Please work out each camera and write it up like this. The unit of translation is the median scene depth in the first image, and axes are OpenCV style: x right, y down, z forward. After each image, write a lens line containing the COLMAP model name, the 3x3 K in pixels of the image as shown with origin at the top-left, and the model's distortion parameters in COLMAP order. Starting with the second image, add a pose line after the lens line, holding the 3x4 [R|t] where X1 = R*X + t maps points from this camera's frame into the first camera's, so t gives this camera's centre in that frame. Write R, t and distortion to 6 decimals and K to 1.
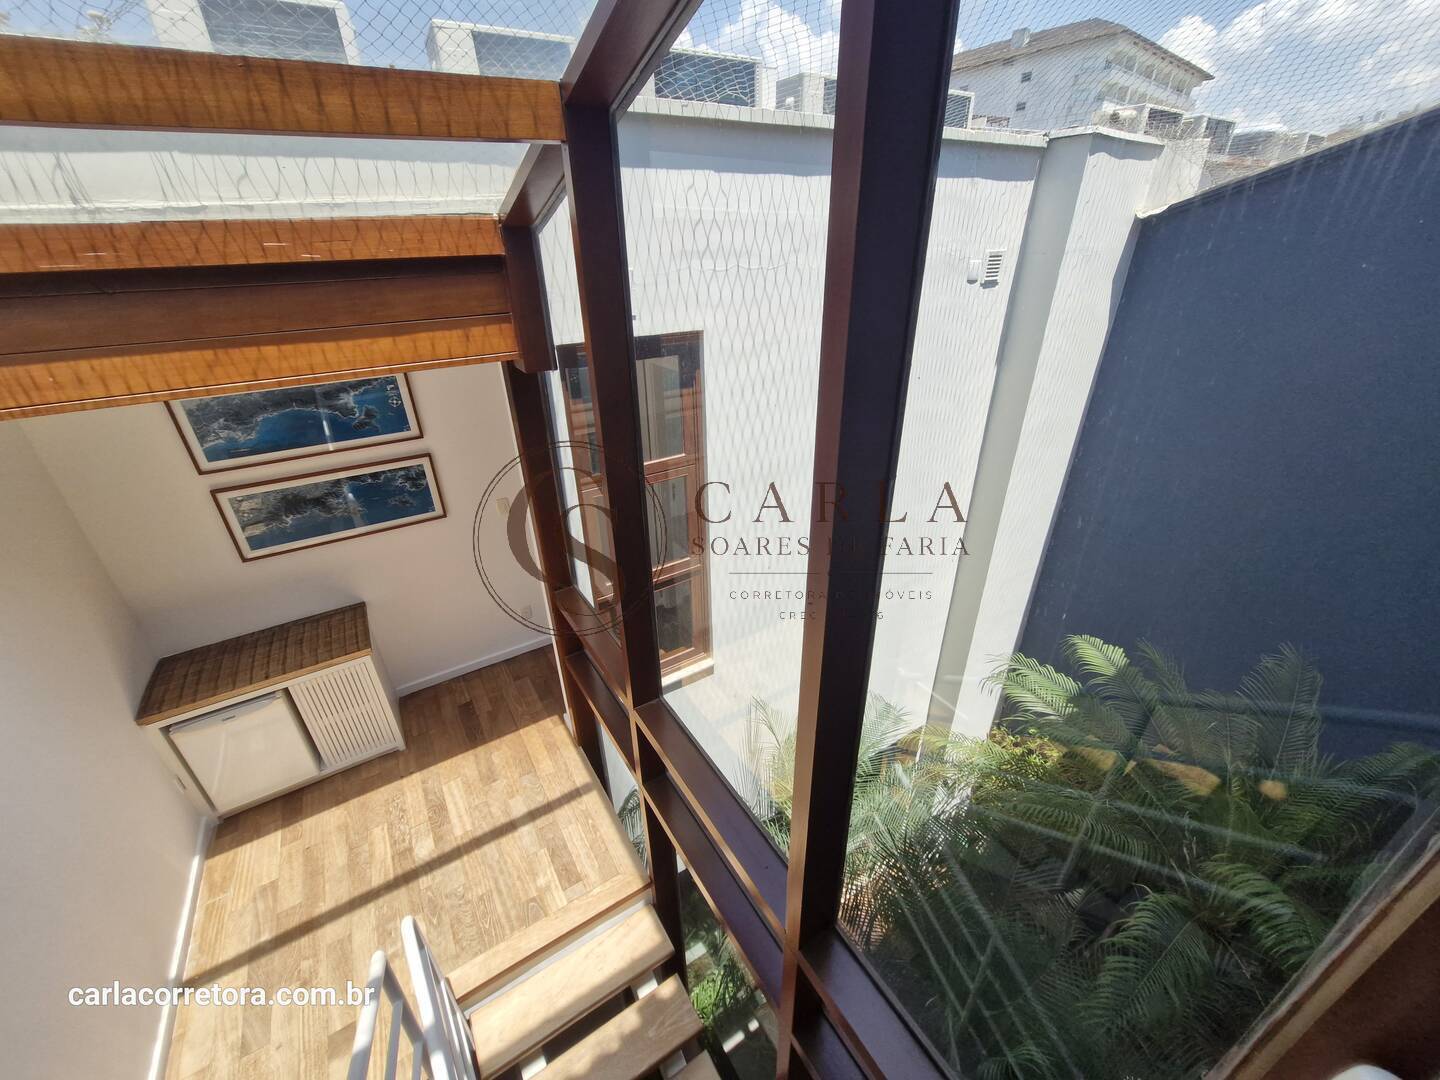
lens RADIAL K [[572.5, 0, 718.4], [0, 572.5, 540.7], [0, 0, 1]] dist [0.003617, 0.000024]
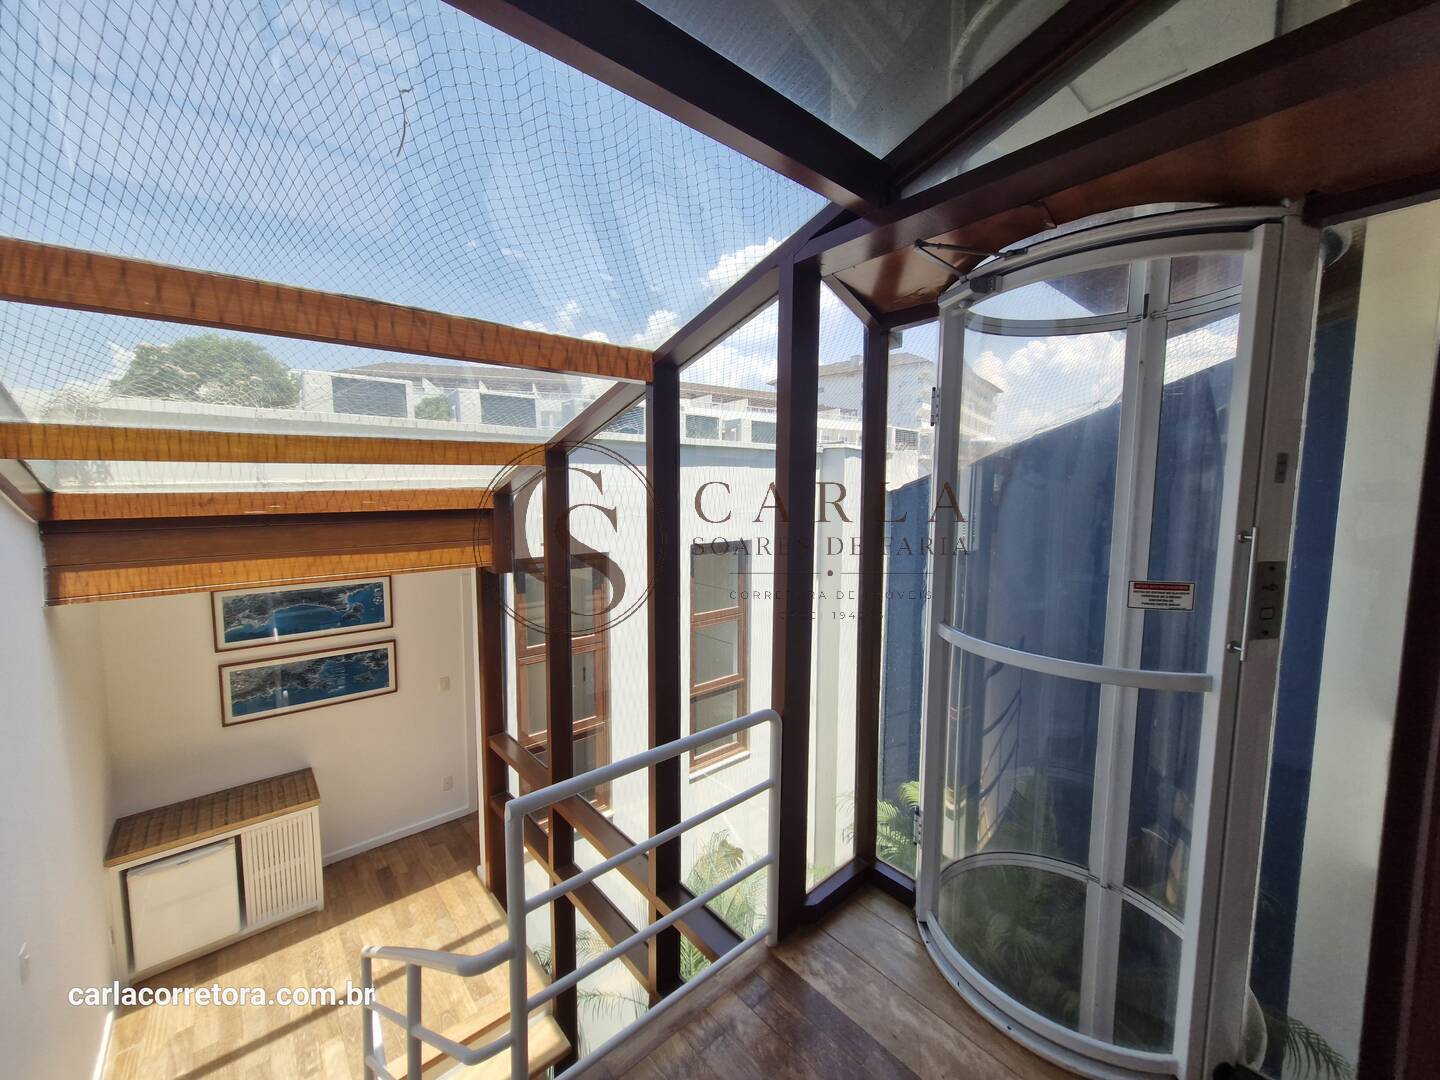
lens RADIAL K [[572.5, 0, 721.0], [0, 572.5, 538.7], [0, 0, 1]] dist [0.003617, 0.000024]
pose [[0.987093, 0.010474, 0.159805, 0.023242], [0.051972, 0.922901, -0.381514, 0.194645], [-0.151480, 0.384895, 0.910445, -0.443953]]
